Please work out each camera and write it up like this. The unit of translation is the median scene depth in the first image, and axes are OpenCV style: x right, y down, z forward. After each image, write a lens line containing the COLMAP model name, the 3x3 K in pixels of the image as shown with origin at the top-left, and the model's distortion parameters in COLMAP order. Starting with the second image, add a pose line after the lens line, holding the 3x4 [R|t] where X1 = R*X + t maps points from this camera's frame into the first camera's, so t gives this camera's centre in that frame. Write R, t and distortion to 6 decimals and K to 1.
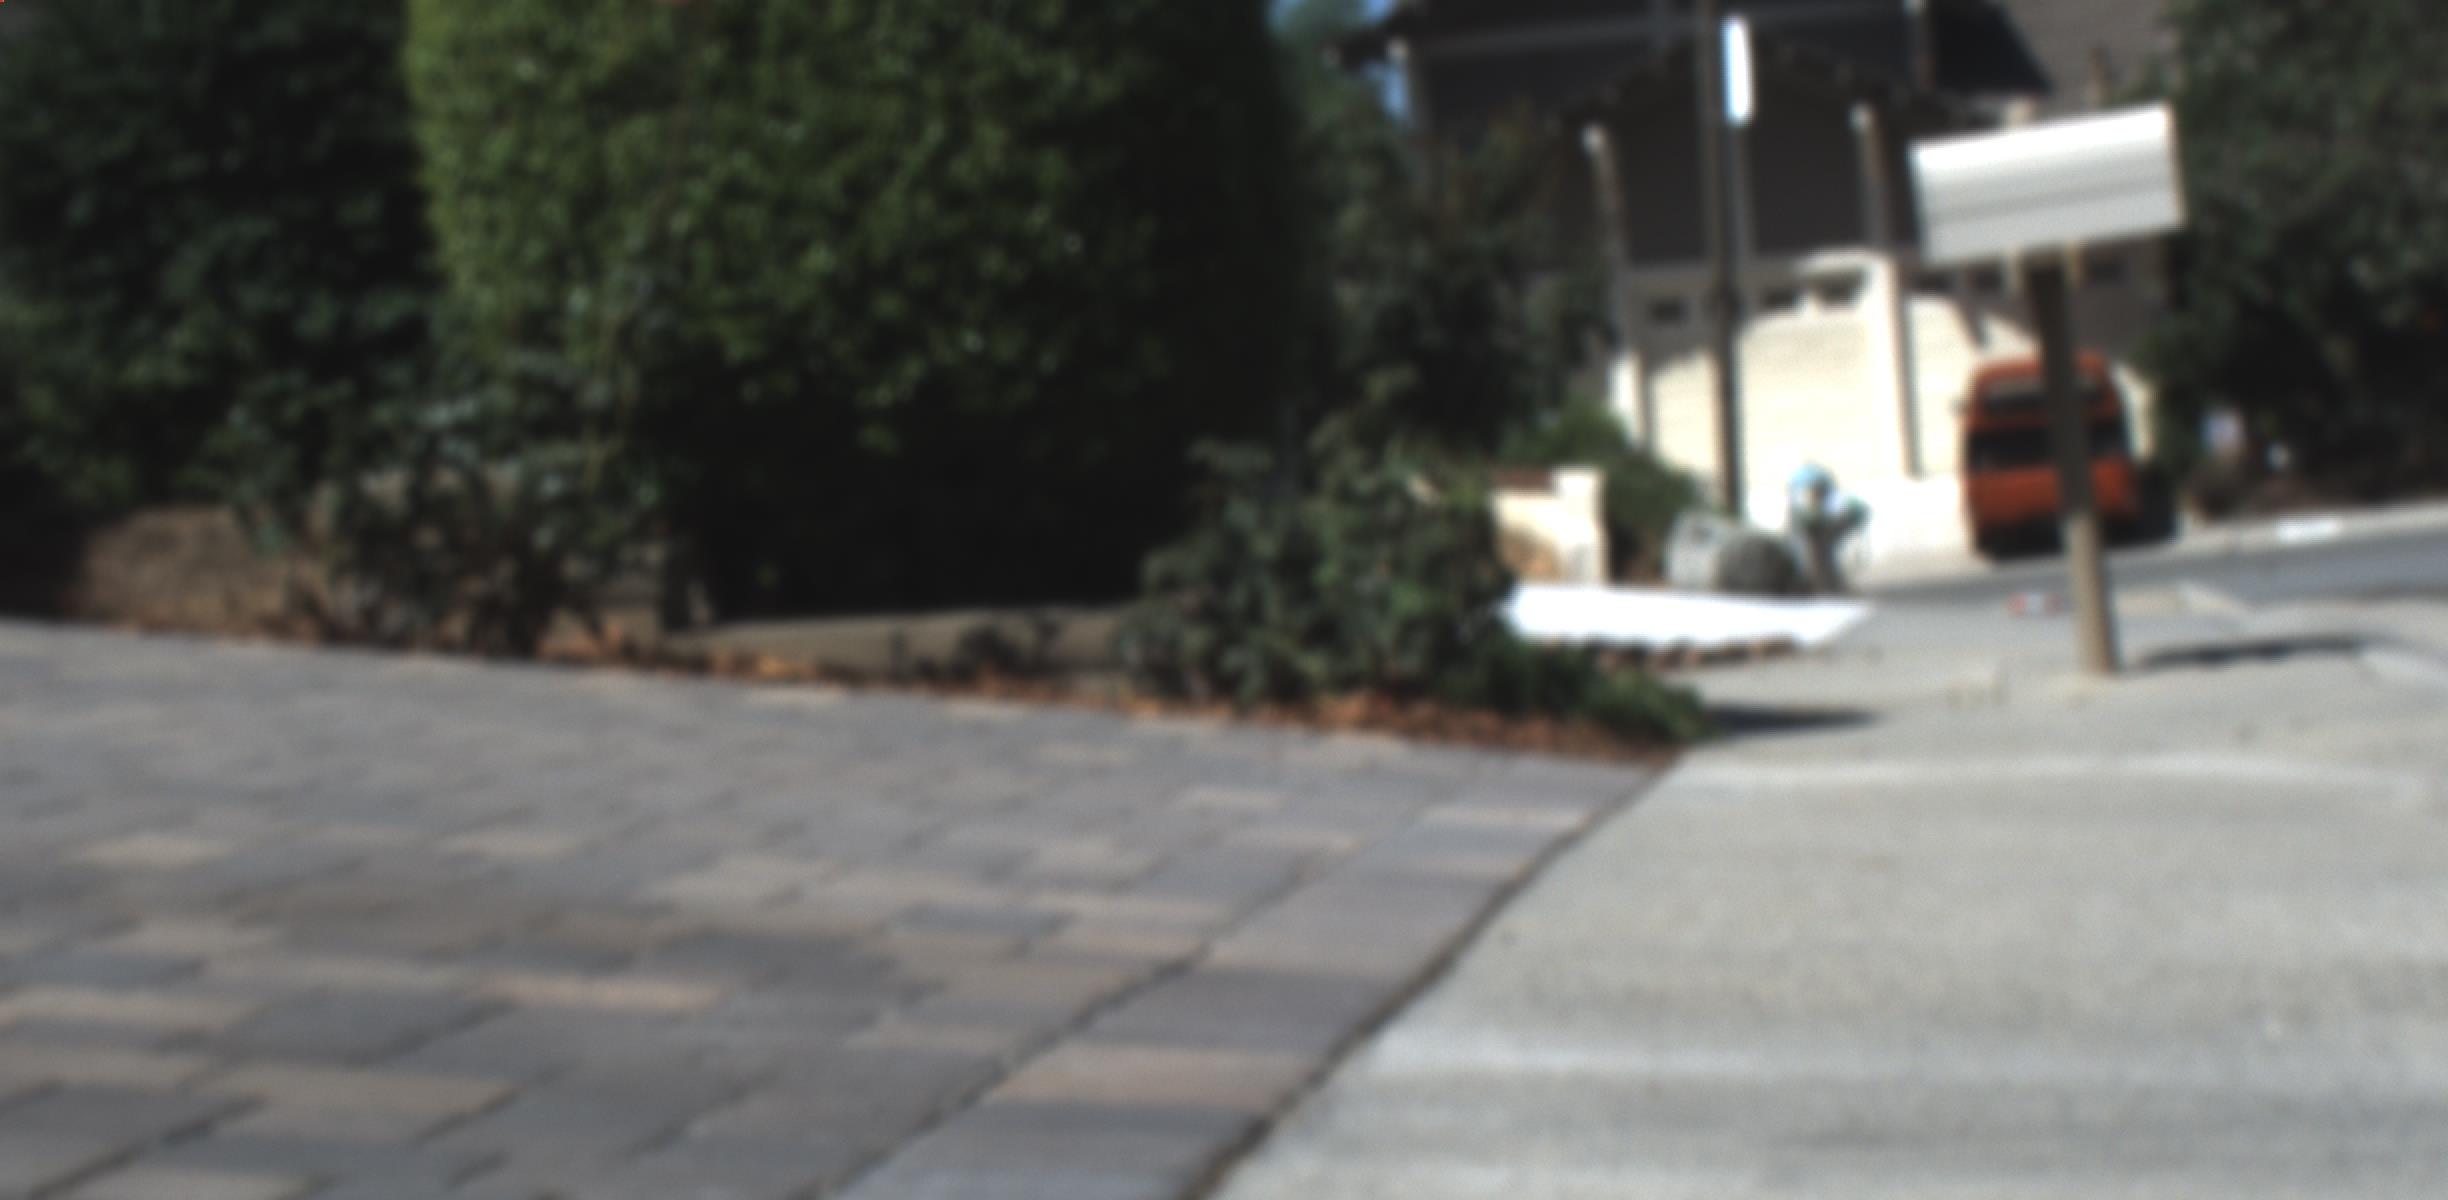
lens RADIAL K [[6045.8, 0, 1243.1], [0, 6045.8, 694.8], [0, 0, 1]] dist [0.060003, 0.000000]
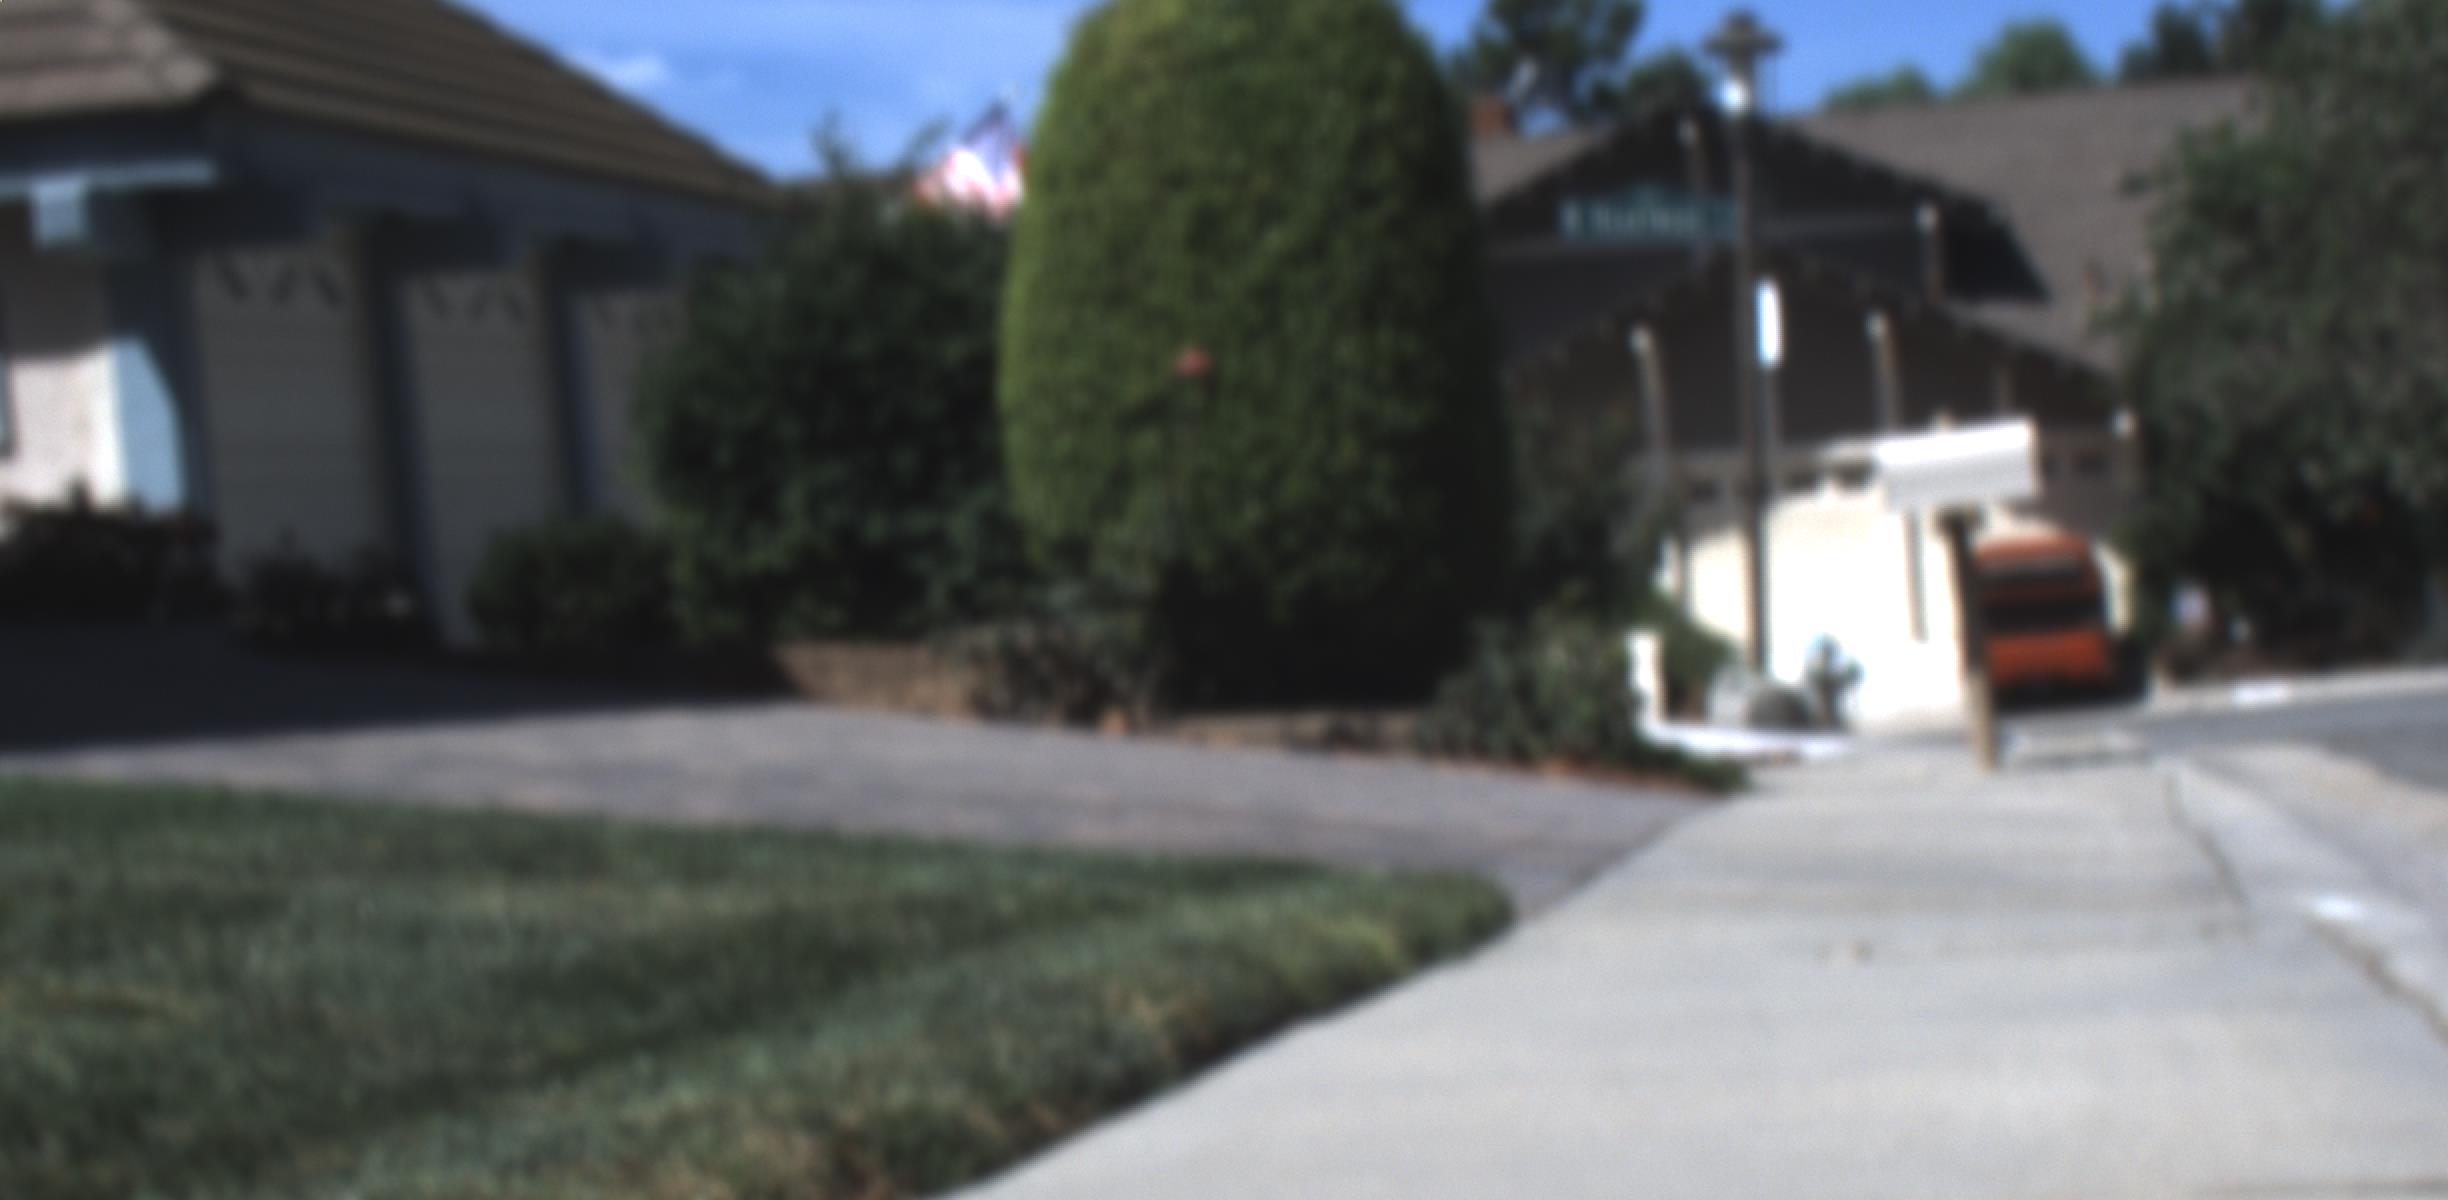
lens RADIAL K [[6045.8, 0, 1300.9], [0, 6045.8, 699.5], [0, 0, 1]] dist [0.060003, 0.000000]
pose [[0.999829, 0.017658, 0.005554, -0.039694], [-0.017517, 0.999547, -0.024492, 0.016271], [-0.005984, 0.024391, 0.999685, -0.479808]]
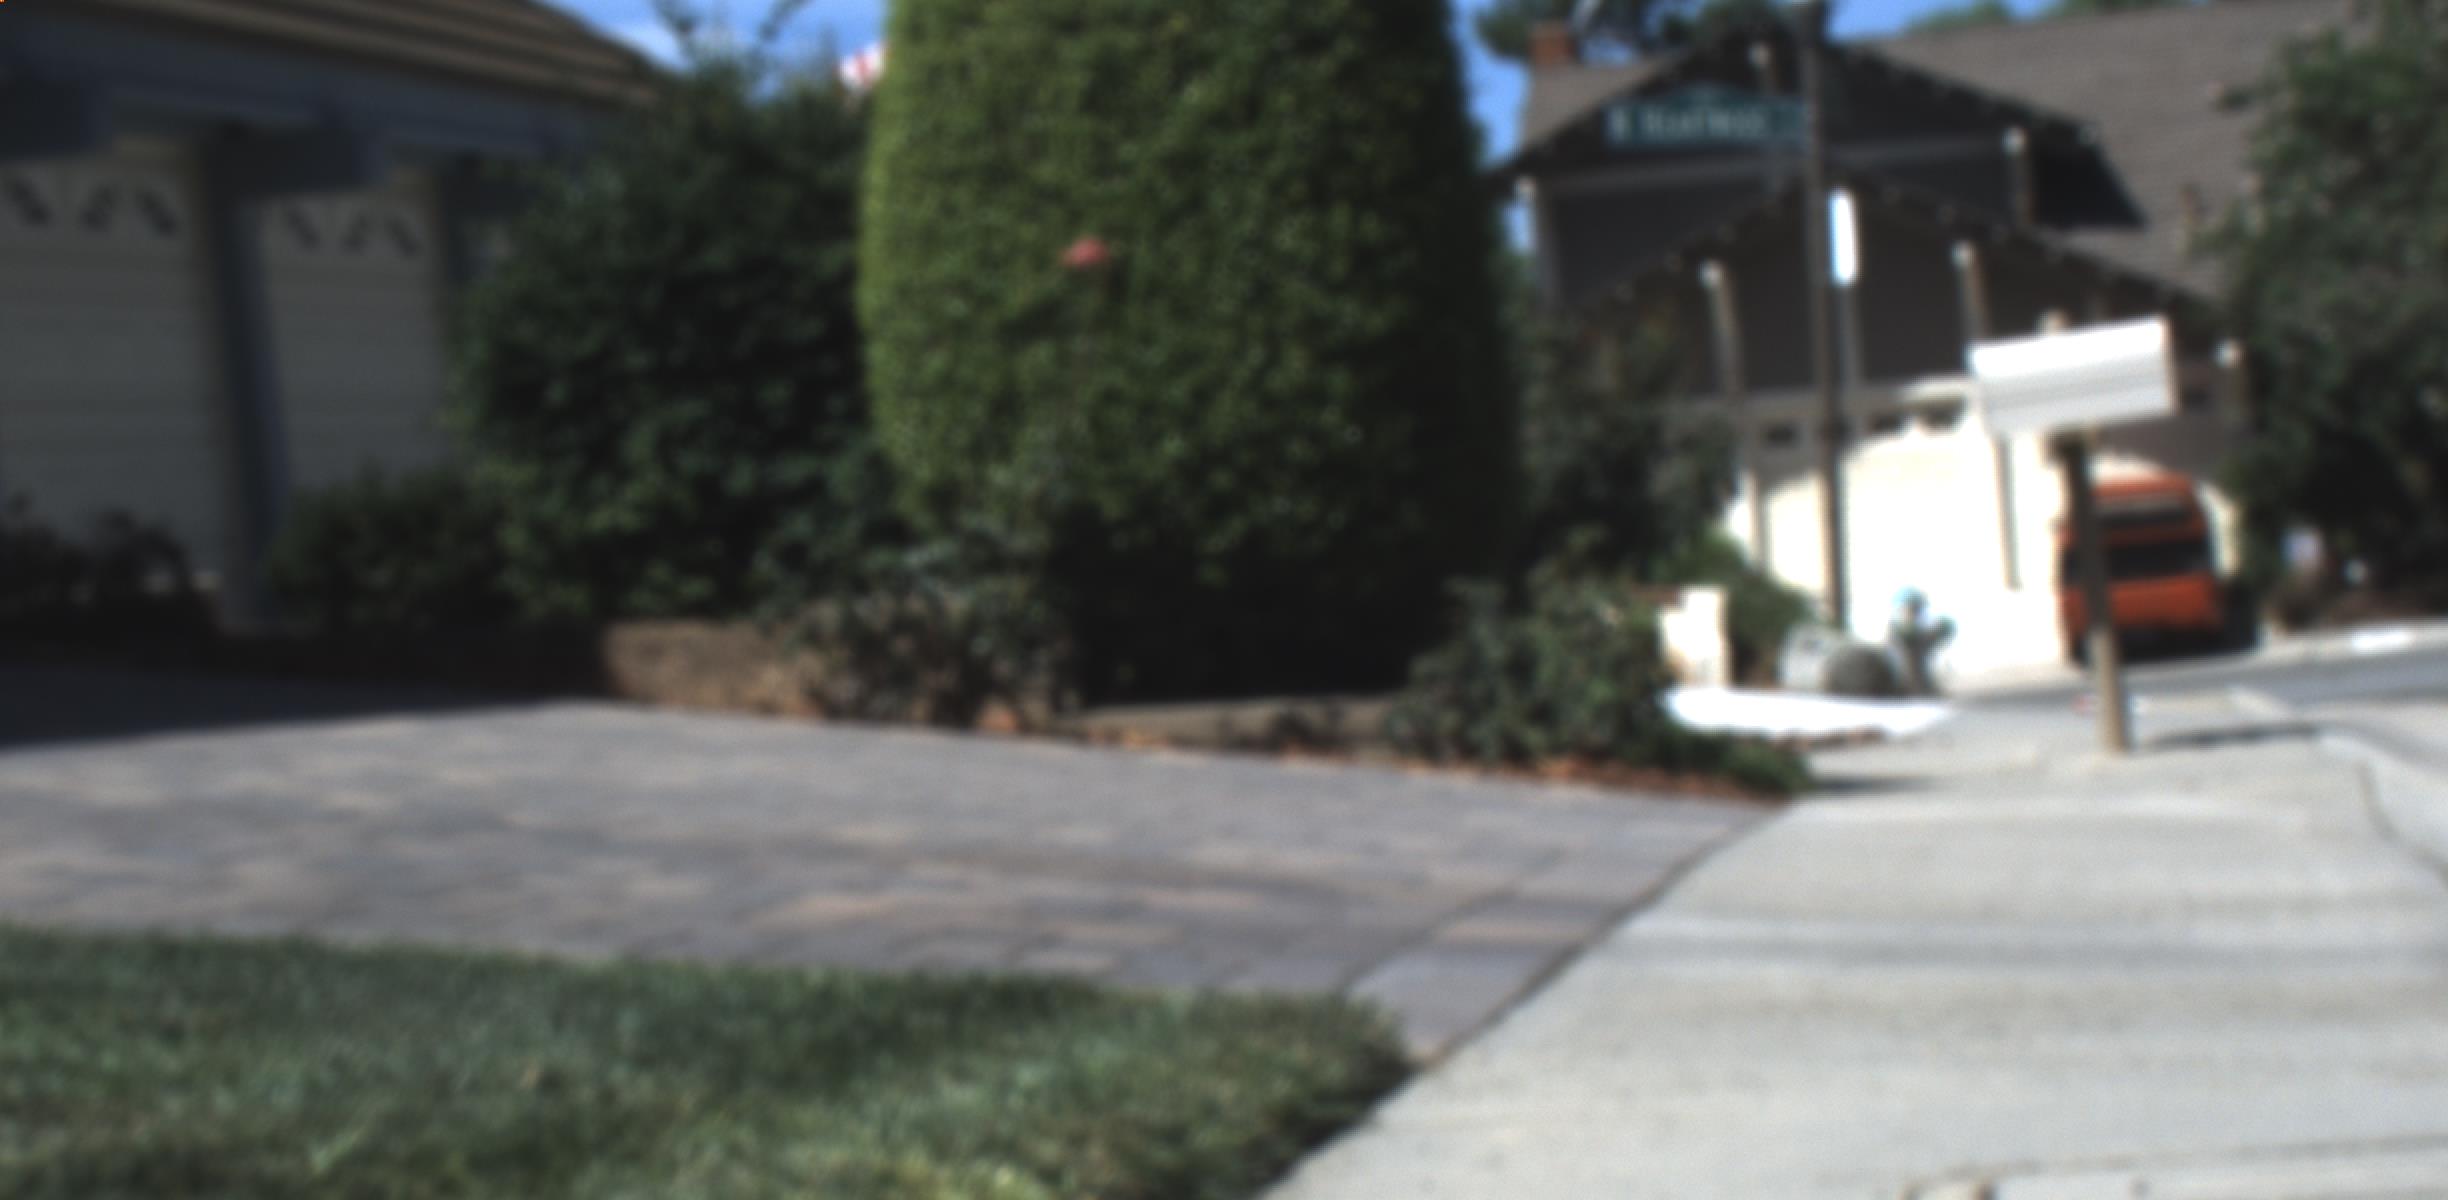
lens RADIAL K [[6045.8, 0, 1285.0], [0, 6045.8, 729.5], [0, 0, 1]] dist [0.060003, 0.000000]
pose [[0.999932, 0.000730, -0.011600, -0.017235], [-0.000875, 0.999921, -0.012542, 0.006470], [0.011590, 0.012552, 0.999854, -0.239338]]
